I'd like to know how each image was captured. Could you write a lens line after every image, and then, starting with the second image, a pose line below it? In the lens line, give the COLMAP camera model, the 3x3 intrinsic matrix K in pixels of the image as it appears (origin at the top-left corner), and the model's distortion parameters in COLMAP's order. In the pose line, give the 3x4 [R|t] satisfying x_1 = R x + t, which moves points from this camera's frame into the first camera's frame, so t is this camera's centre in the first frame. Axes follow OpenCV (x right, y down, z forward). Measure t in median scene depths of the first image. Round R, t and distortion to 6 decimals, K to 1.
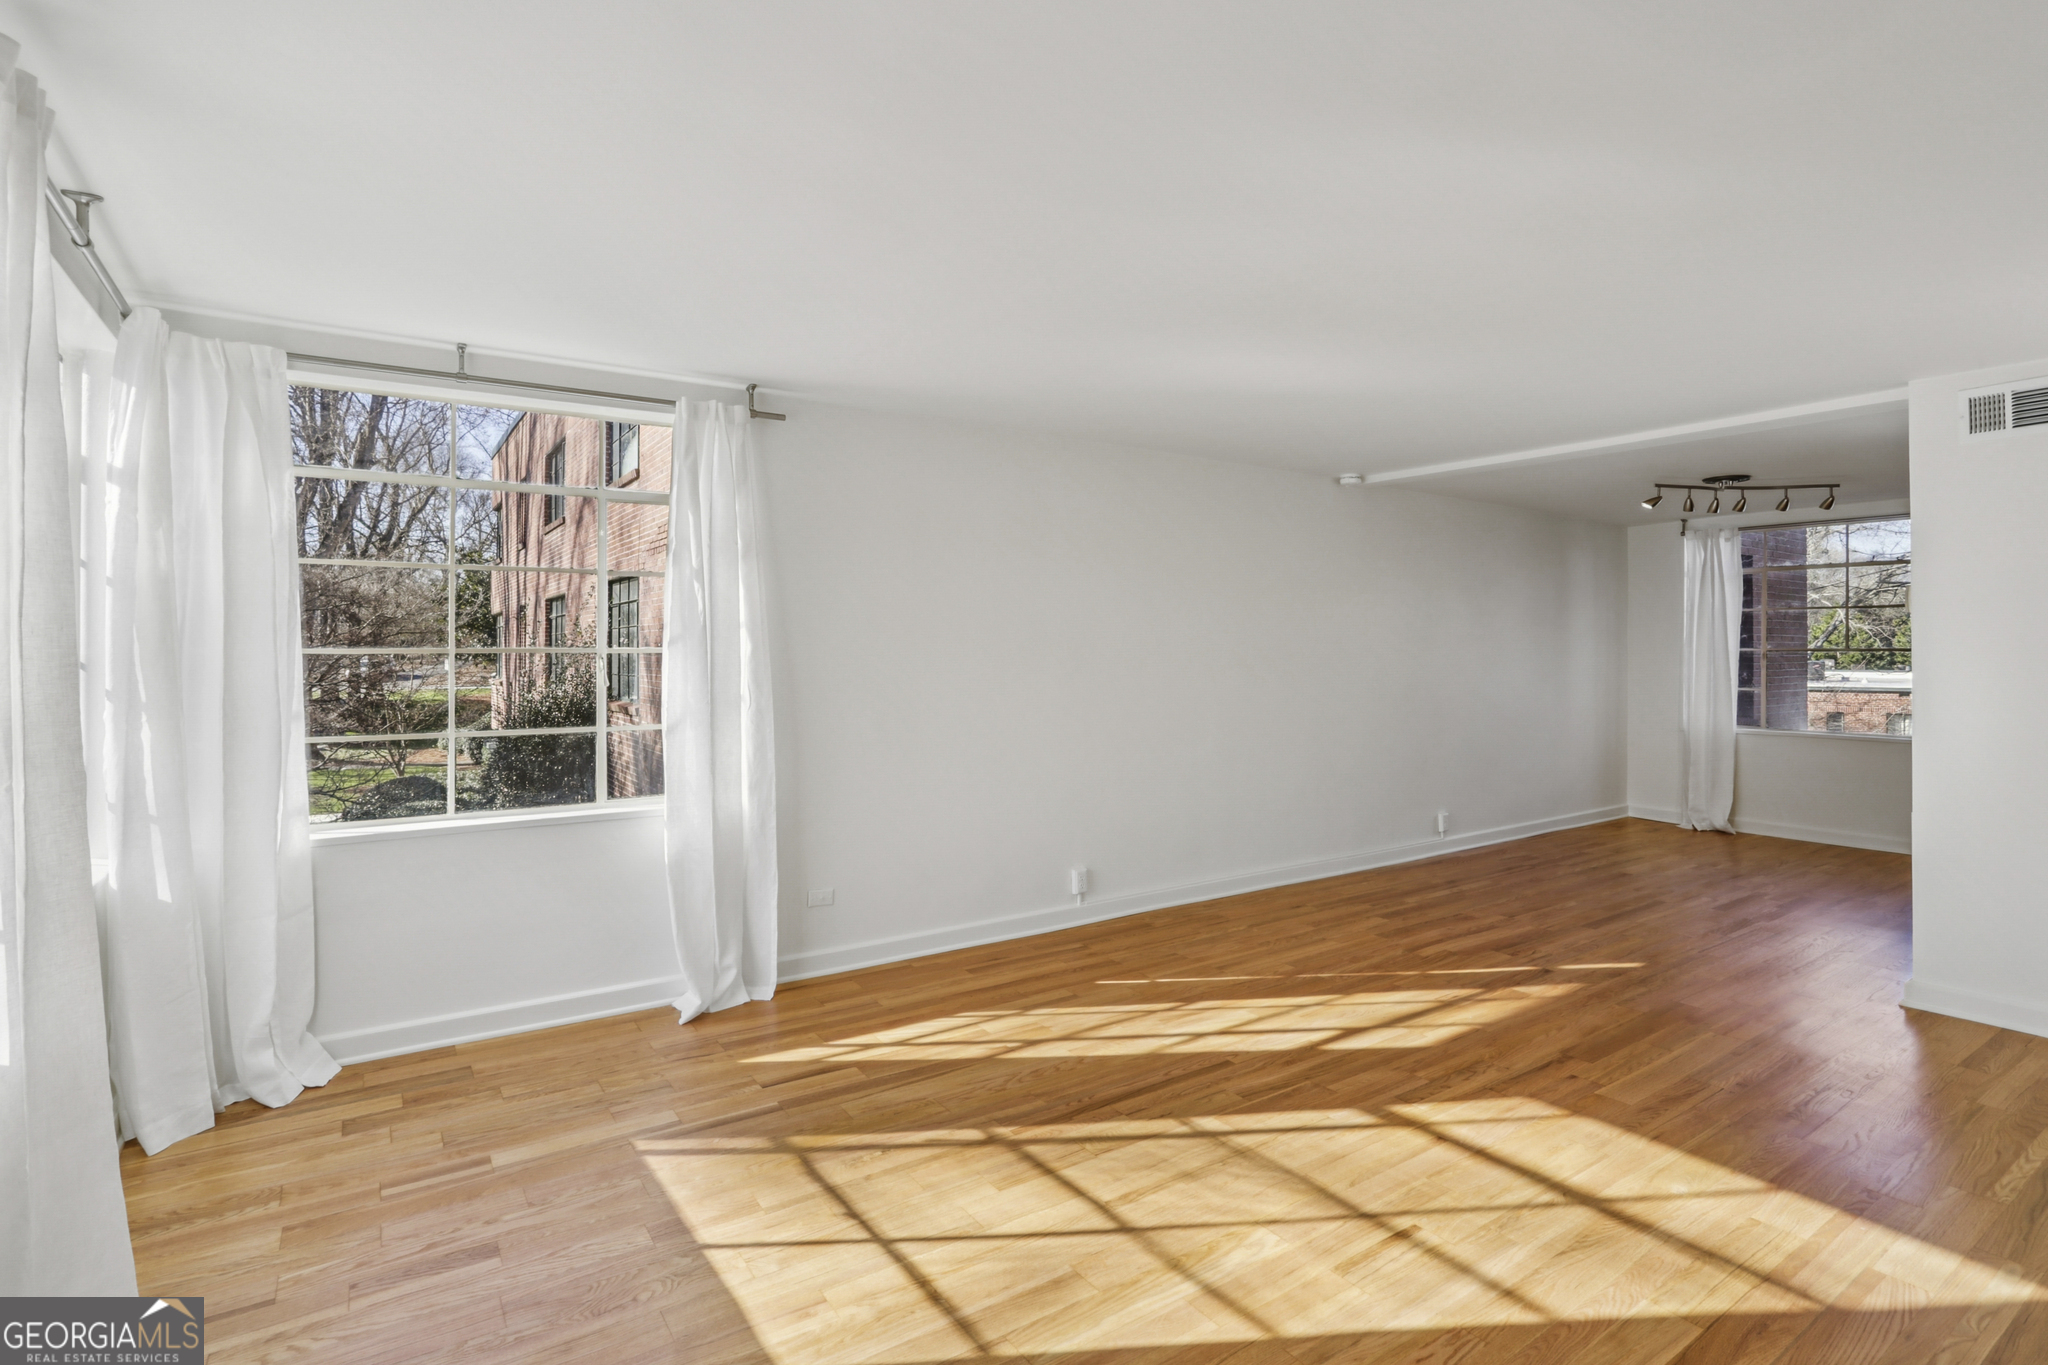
lens RADIAL K [[983.7, 0, 1025.8], [0, 983.7, 671.3], [0, 0, 1]] dist [-0.022500, 0.001588]
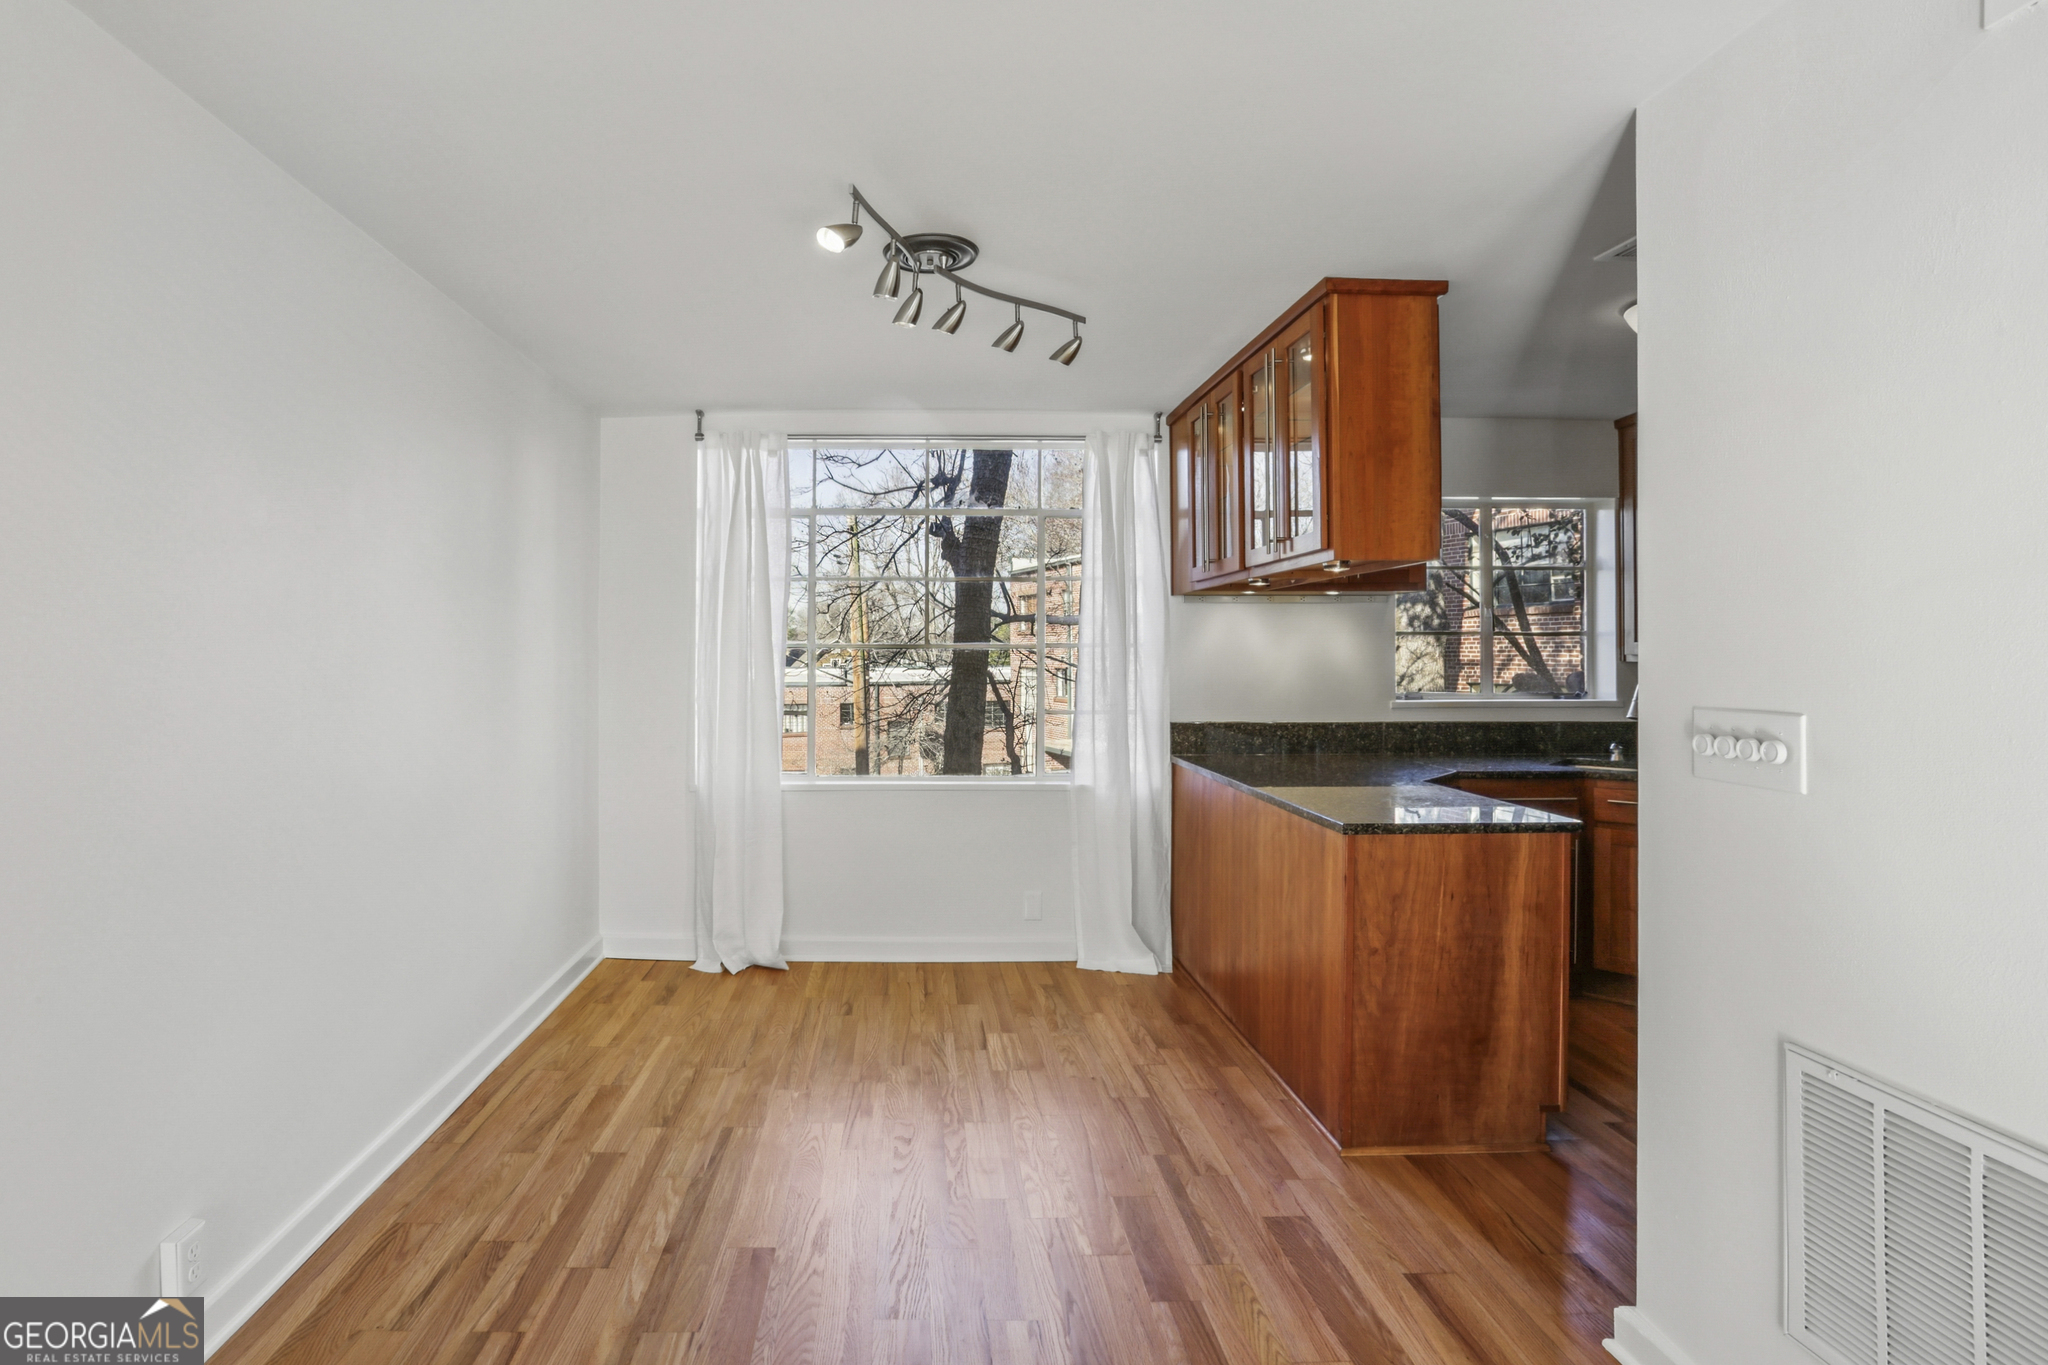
lens RADIAL K [[1190.1, 0, 1017.3], [0, 1190.1, 682.3], [0, 0, 1]] dist [-0.003861, -0.000143]
pose [[0.533945, -0.005696, 0.845500, 0.209916], [0.010617, 0.999944, 0.000032, -0.000191], [-0.845452, 0.008960, 0.533976, 0.508176]]
